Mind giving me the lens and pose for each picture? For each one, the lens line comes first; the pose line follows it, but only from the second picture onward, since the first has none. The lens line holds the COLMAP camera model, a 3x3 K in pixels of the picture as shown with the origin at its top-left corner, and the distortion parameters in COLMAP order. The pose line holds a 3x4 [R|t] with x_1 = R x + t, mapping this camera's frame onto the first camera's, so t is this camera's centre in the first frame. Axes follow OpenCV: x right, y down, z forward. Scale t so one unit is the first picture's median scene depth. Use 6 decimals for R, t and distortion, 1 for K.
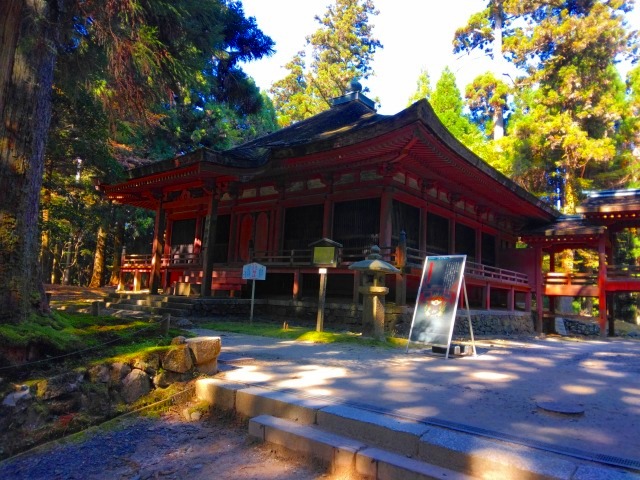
lens RADIAL K [[508.1, 0, 338.6], [0, 508.1, 242.1], [0, 0, 1]] dist [0.038443, -0.046532]
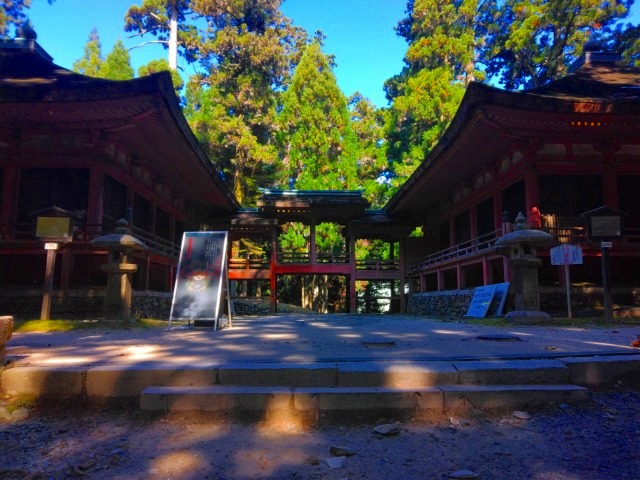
lens RADIAL K [[508.1, 0, 338.6], [0, 508.1, 242.1], [0, 0, 1]] dist [0.038443, -0.046532]
pose [[0.722633, 0.027934, 0.690668, -0.167174], [-0.027142, 0.999559, -0.012029, 0.029448], [-0.690699, -0.010054, 0.723072, 0.046771]]
